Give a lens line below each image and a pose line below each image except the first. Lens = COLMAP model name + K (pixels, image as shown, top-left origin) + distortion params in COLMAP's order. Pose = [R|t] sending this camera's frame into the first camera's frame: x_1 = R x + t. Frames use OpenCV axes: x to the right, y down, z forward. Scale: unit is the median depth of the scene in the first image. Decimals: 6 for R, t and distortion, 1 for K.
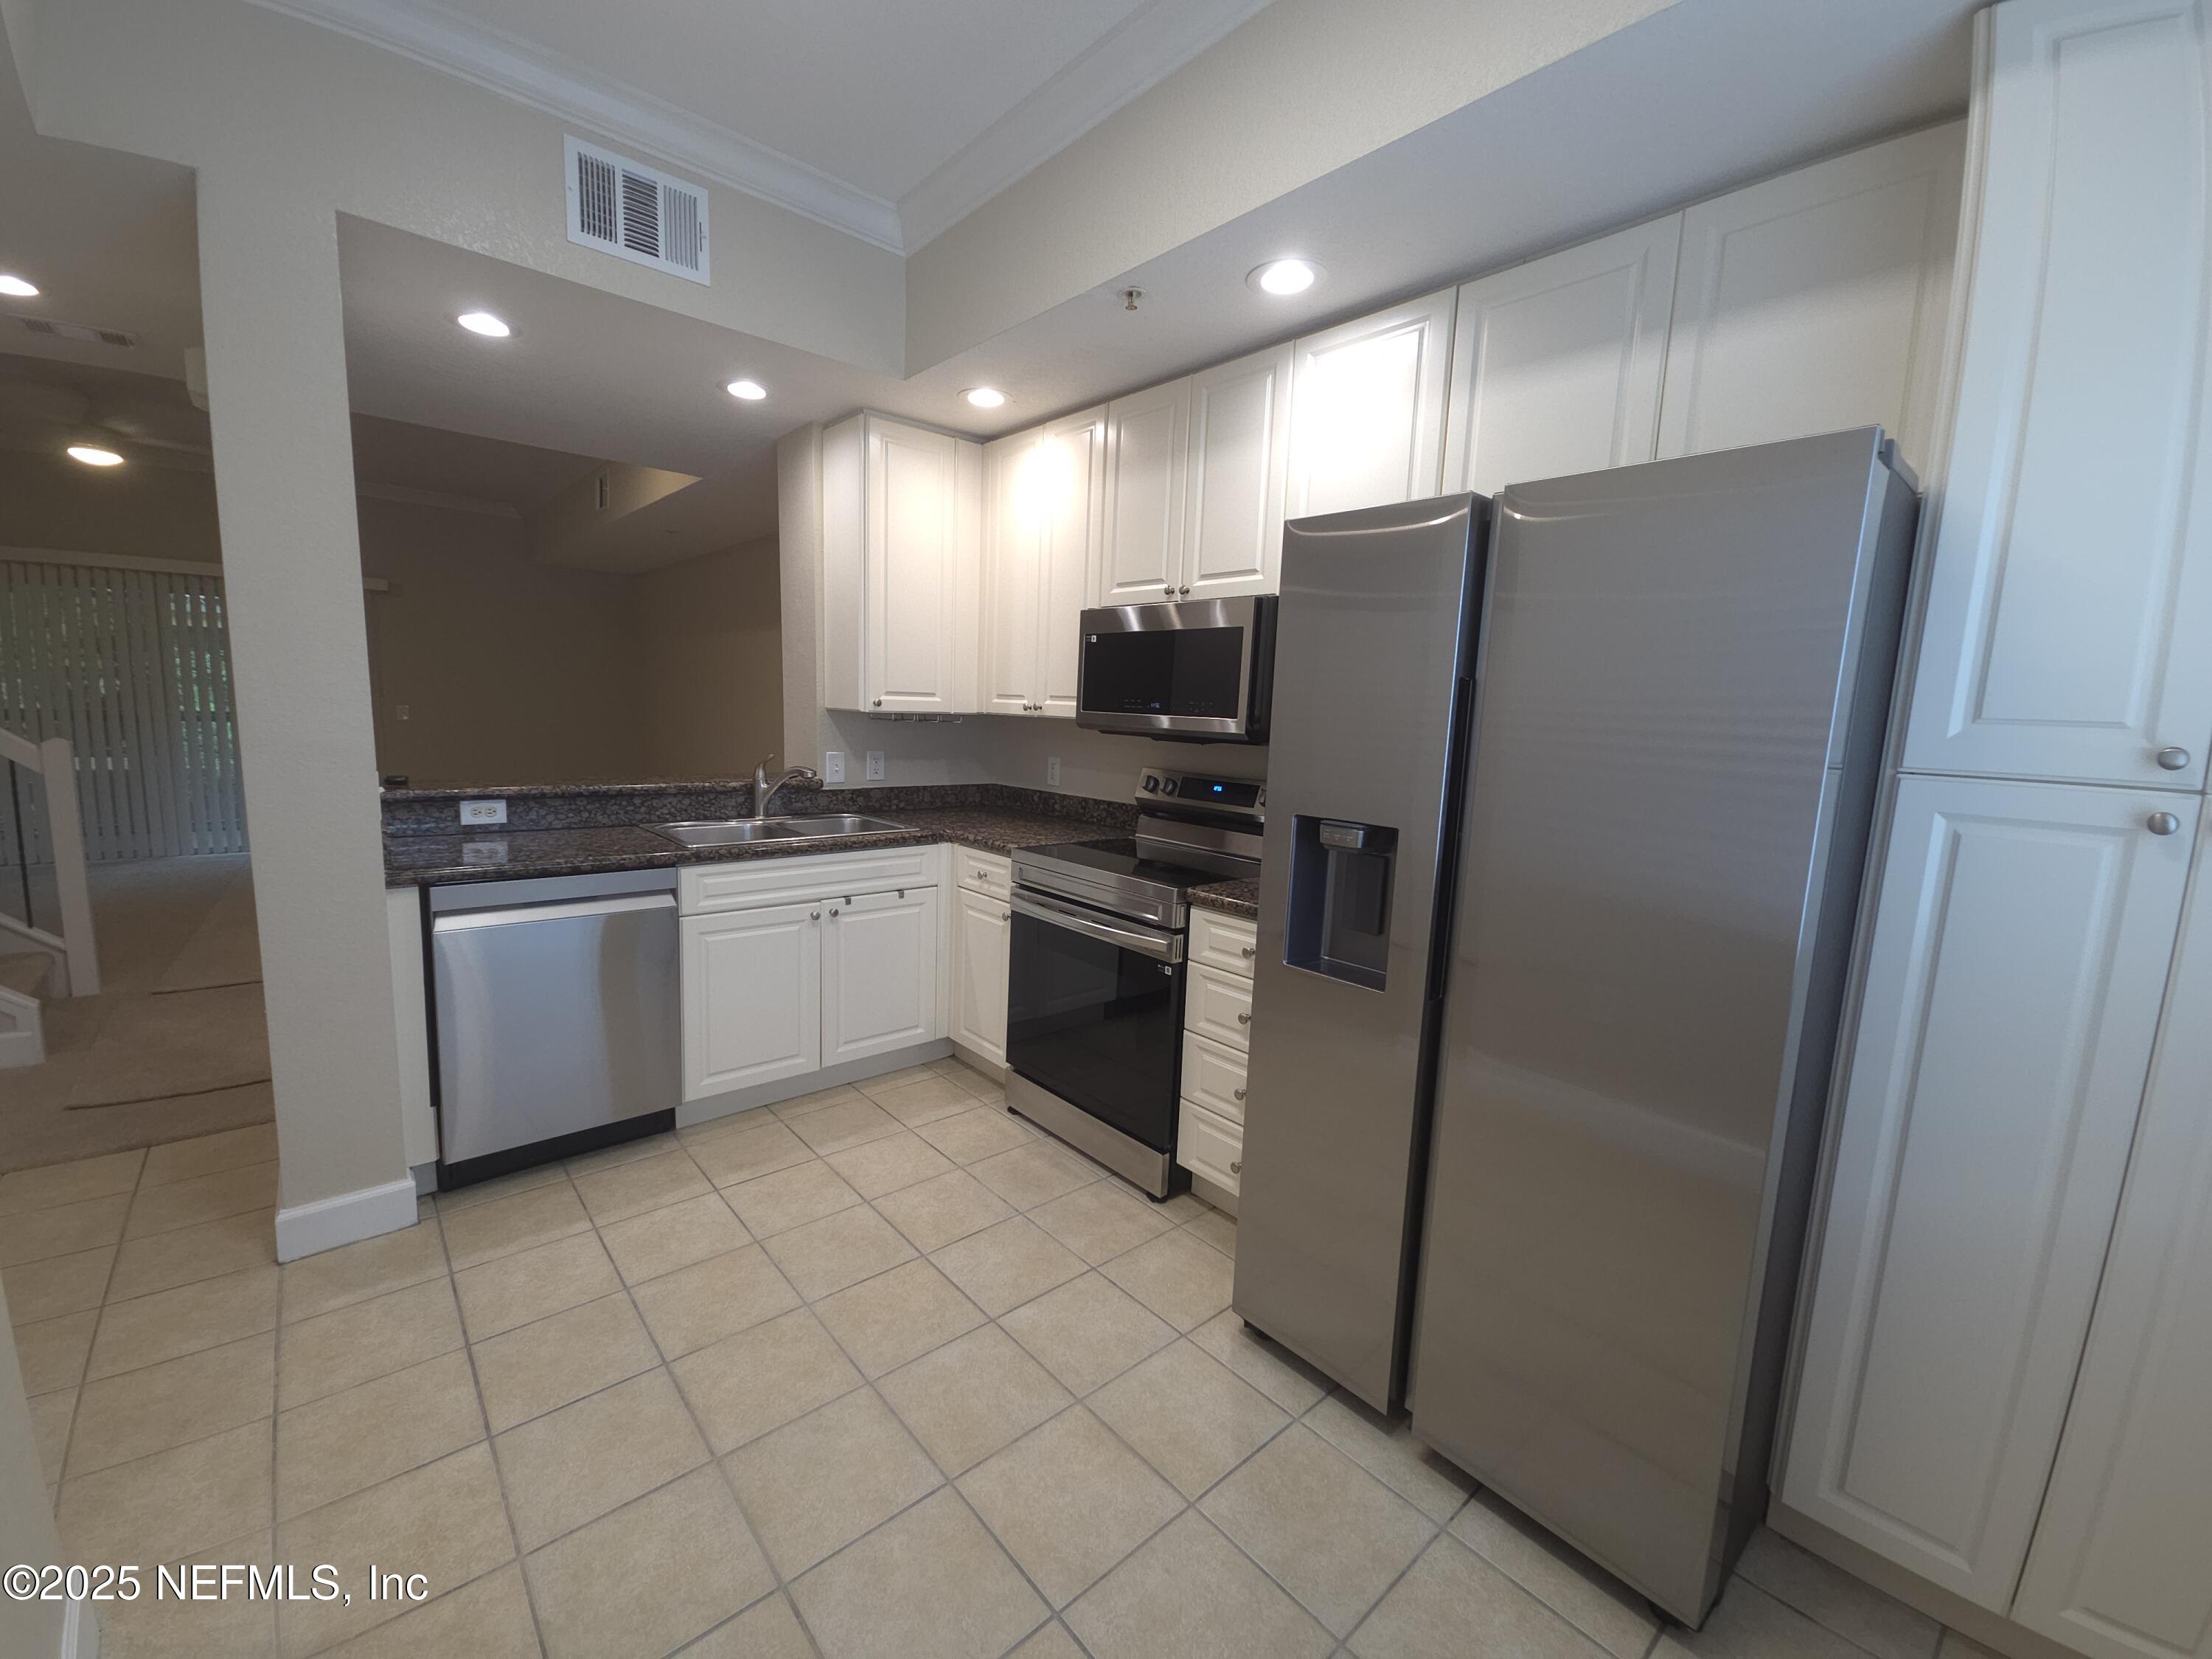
lens RADIAL K [[891.7, 0, 1086.9], [0, 891.7, 827.4], [0, 0, 1]] dist [0.003462, 0.000665]
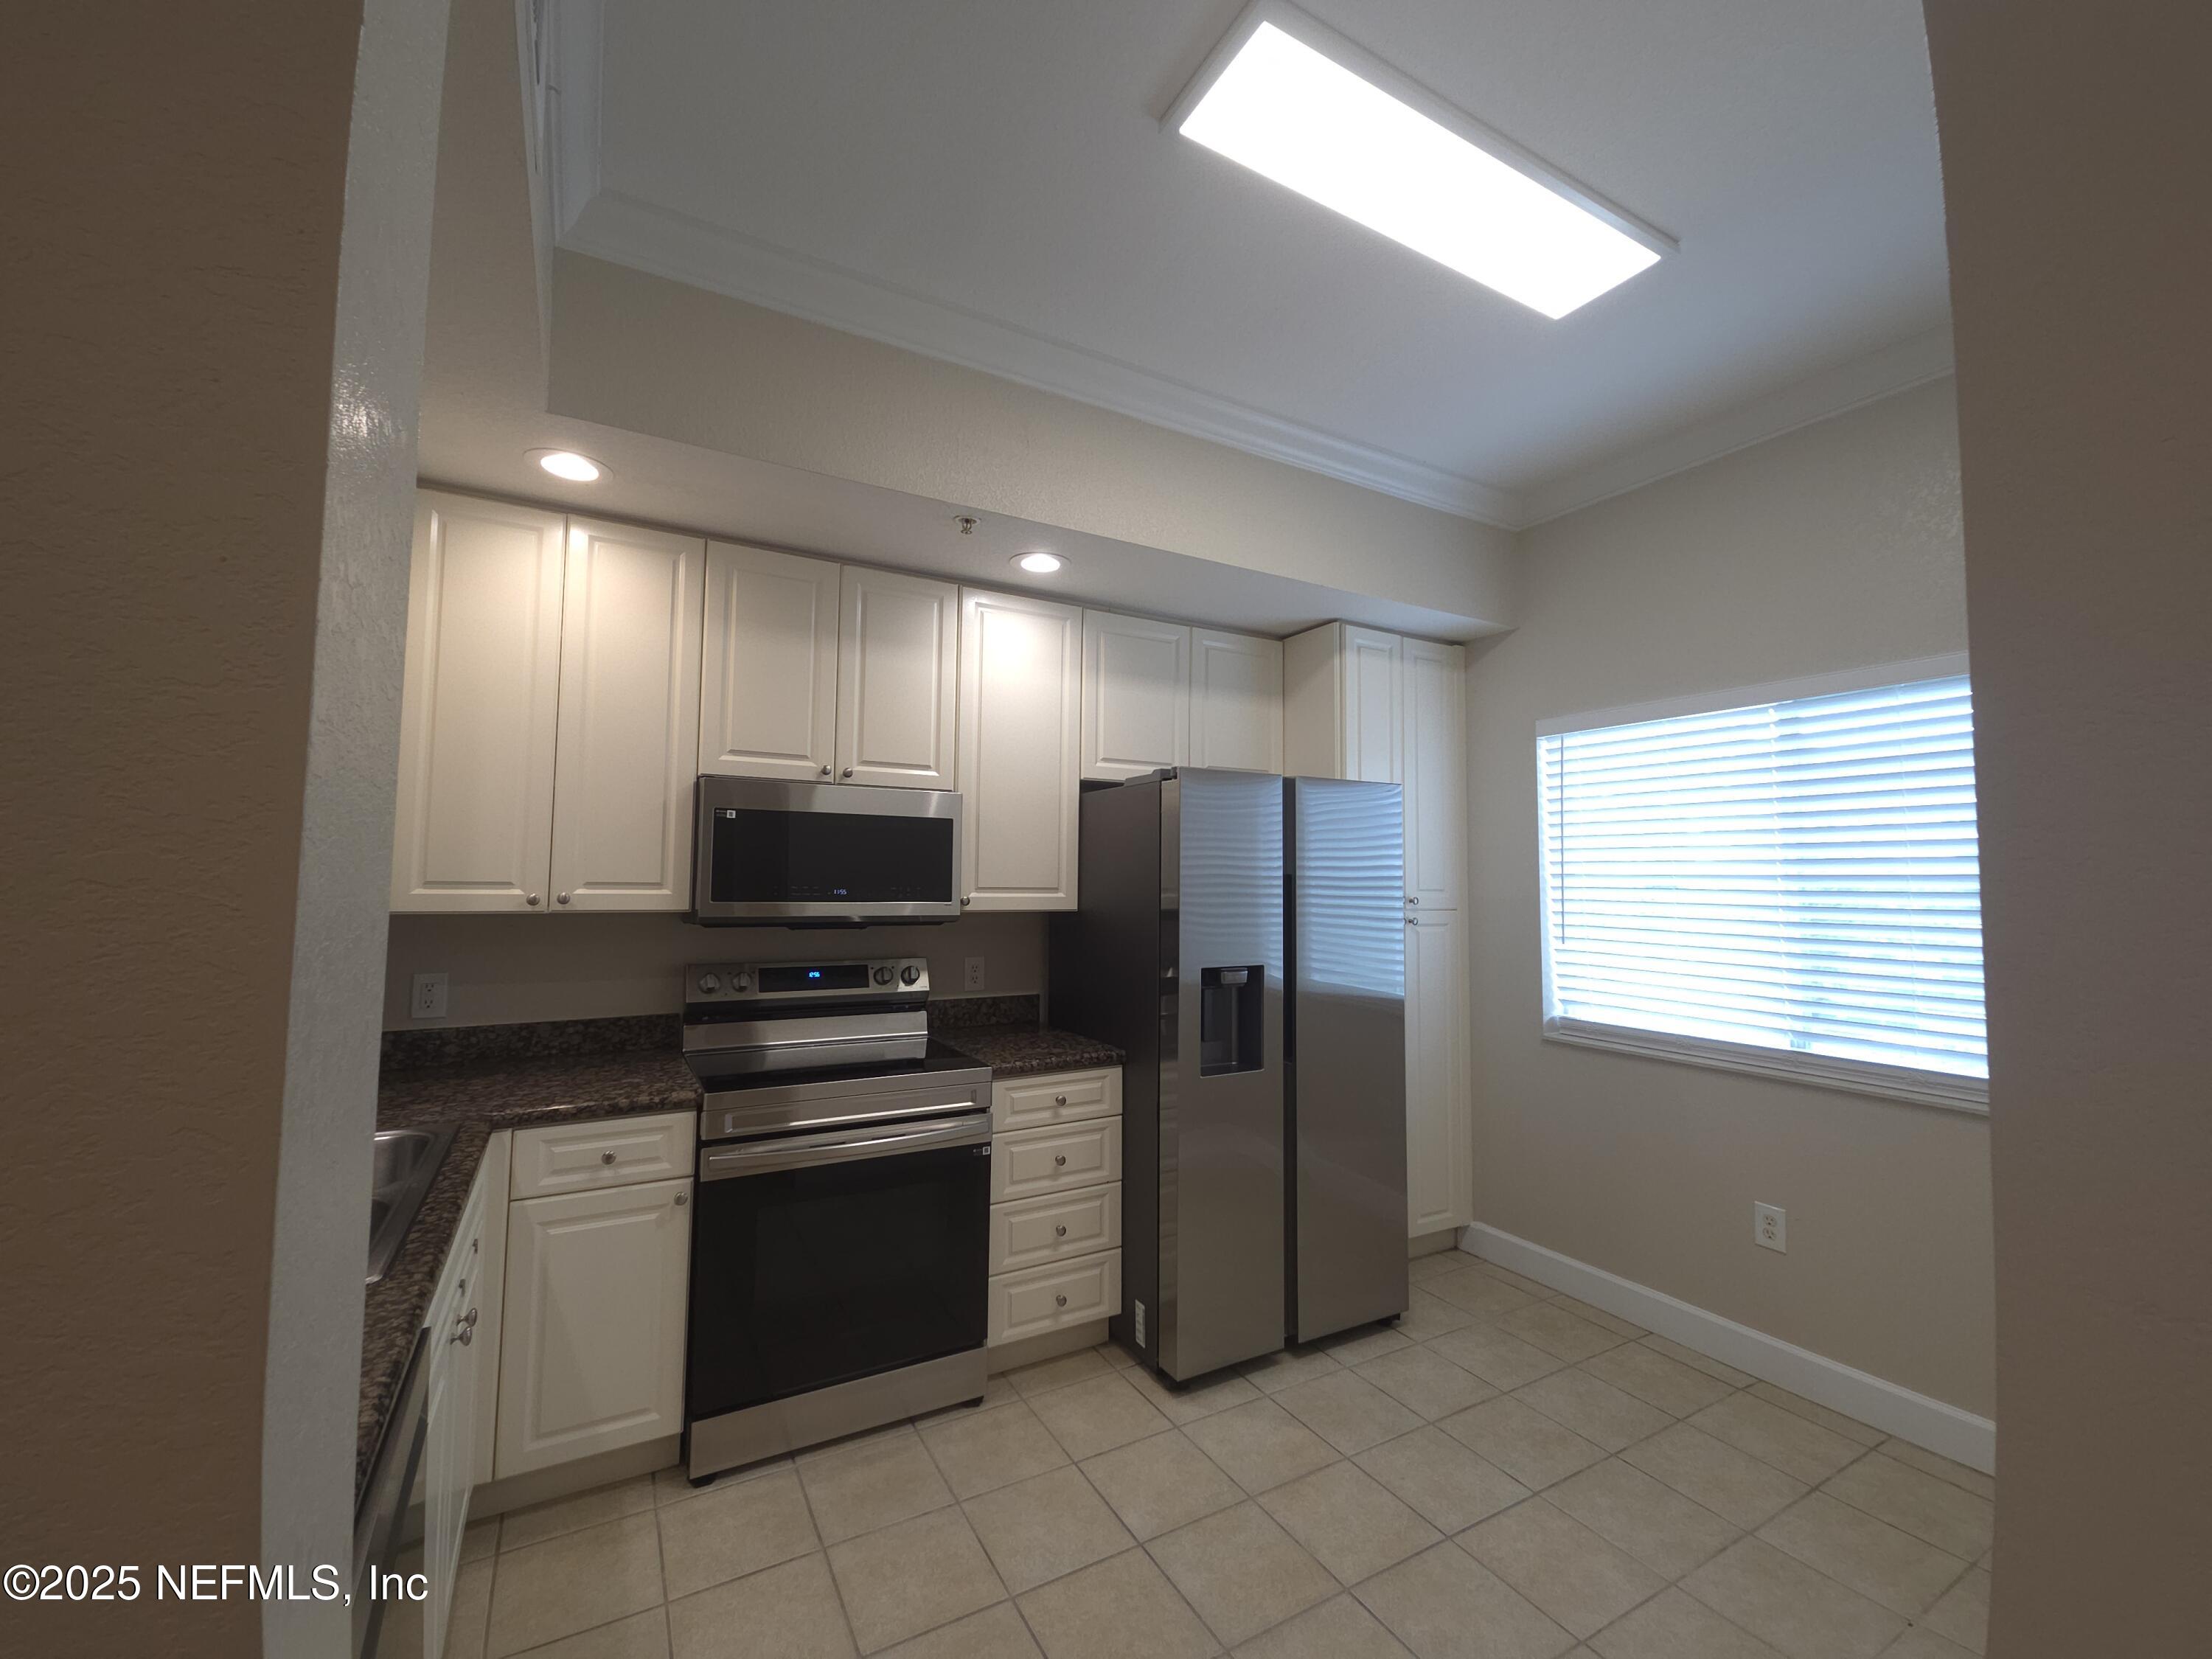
lens RADIAL K [[891.7, 0, 1086.9], [0, 891.7, 827.4], [0, 0, 1]] dist [0.003462, 0.000665]
pose [[0.211705, 0.022155, 0.977083, -0.731695], [0.130193, 0.990194, -0.050661, -0.114639], [-0.968623, 0.137934, 0.206744, 0.513675]]
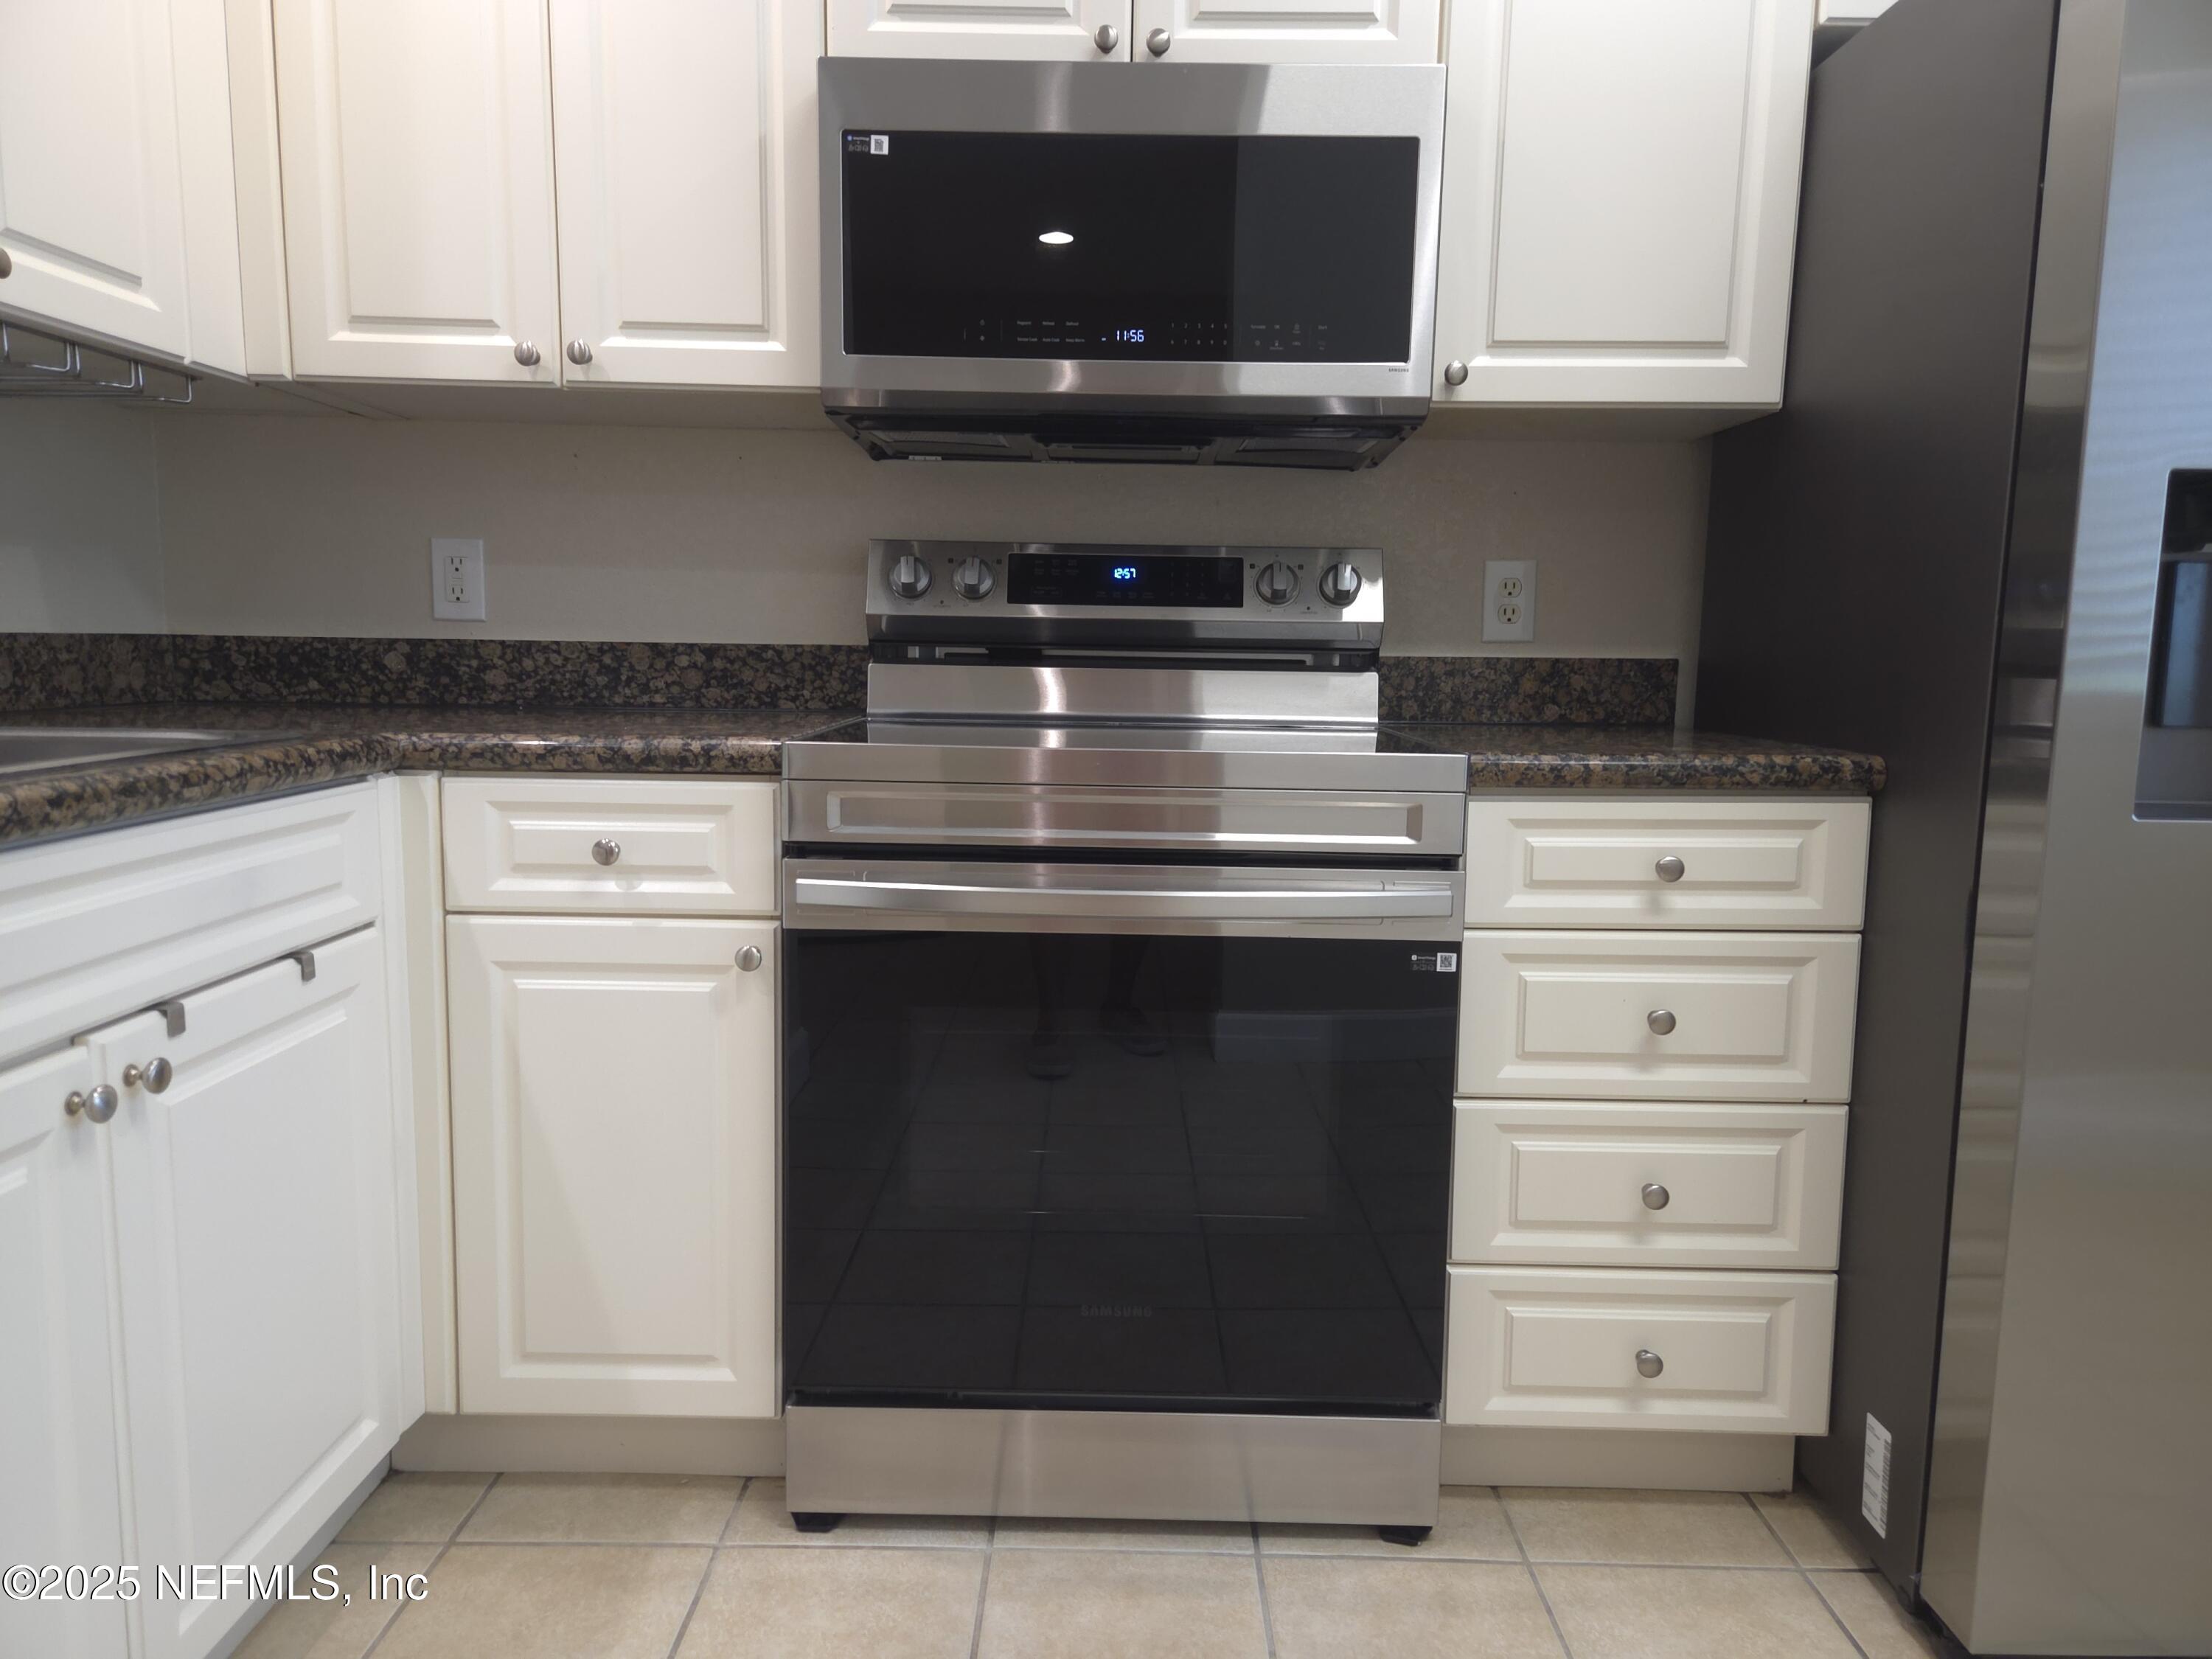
lens RADIAL K [[1482.1, 0, 1106.0], [0, 1482.1, 829.5], [0, 0, 1]] dist [0.064090, -0.043998]
pose [[0.660827, -0.120919, 0.740734, -0.413484], [0.110645, 0.991848, 0.063203, 0.033428], [-0.742338, 0.040192, 0.668819, 0.542095]]
